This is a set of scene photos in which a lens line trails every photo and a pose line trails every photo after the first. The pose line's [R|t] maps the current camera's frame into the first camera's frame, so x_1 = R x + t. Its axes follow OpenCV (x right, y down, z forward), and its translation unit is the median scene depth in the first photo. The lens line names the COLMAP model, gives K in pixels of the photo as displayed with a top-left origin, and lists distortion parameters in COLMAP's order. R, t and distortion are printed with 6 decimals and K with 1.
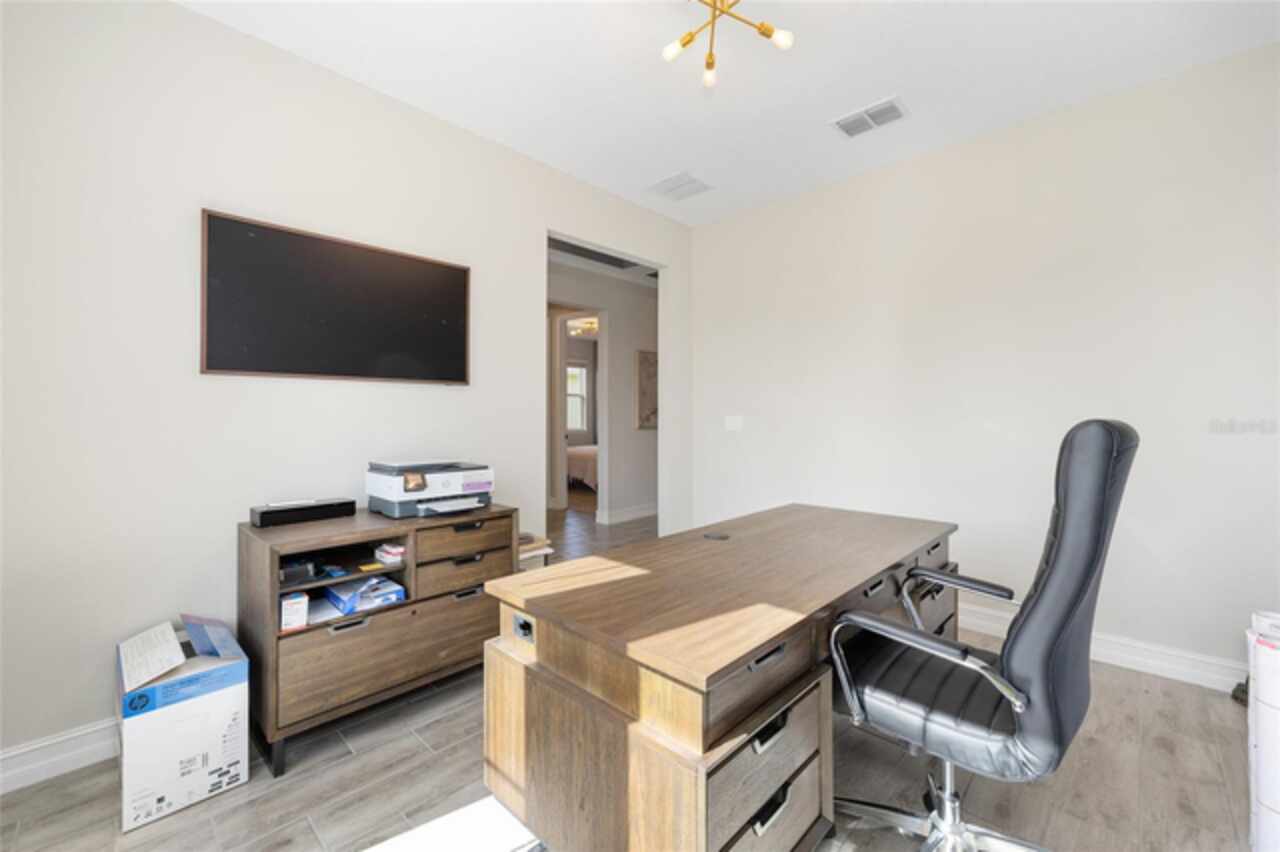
lens RADIAL K [[516.3, 0, 640.1], [0, 516.3, 415.1], [0, 0, 1]] dist [-0.002289, 0.000906]
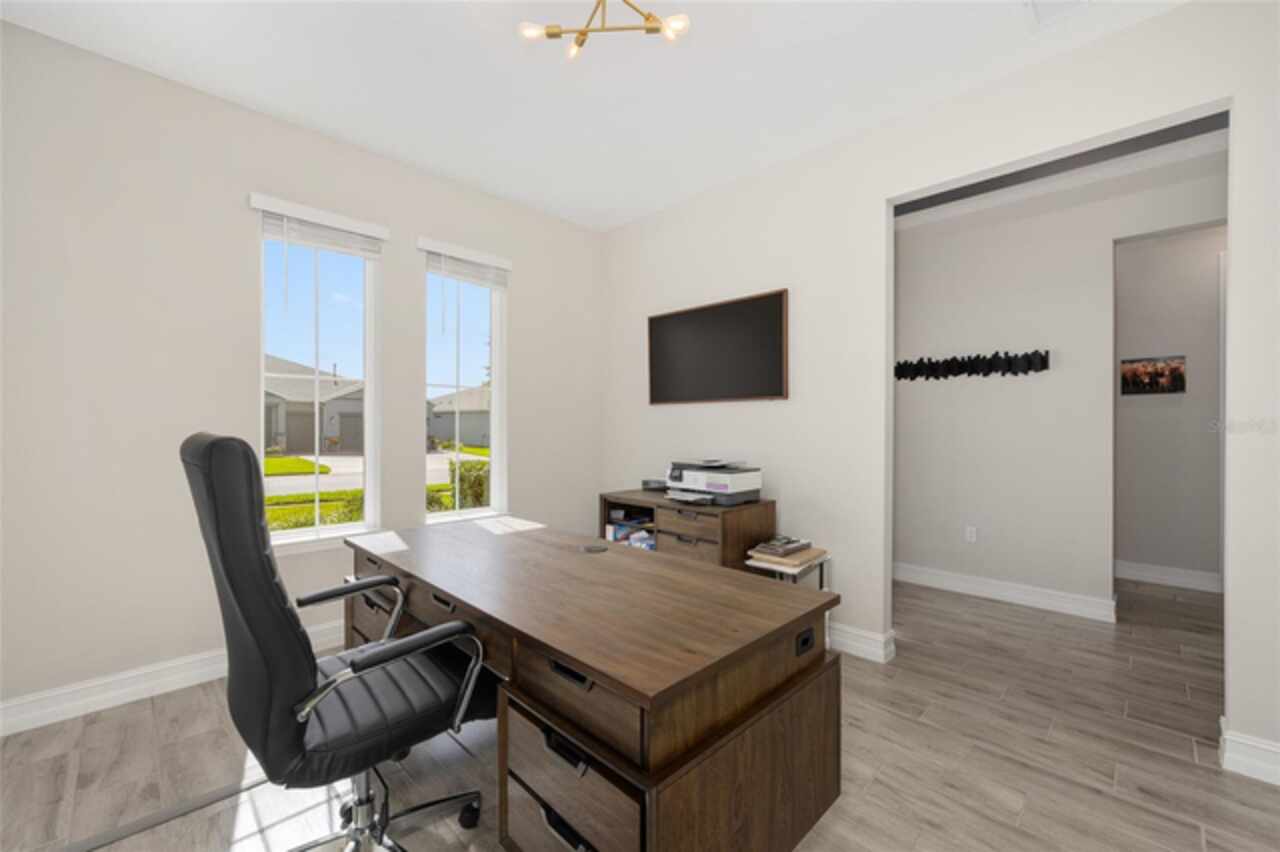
lens RADIAL K [[516.3, 0, 639.2], [0, 516.3, 427.8], [0, 0, 1]] dist [-0.002289, 0.000906]
pose [[-0.031549, 0.005618, -0.999486, 0.912683], [-0.001011, 0.999984, 0.005652, -0.004381], [0.999502, 0.001188, -0.031543, 0.896246]]
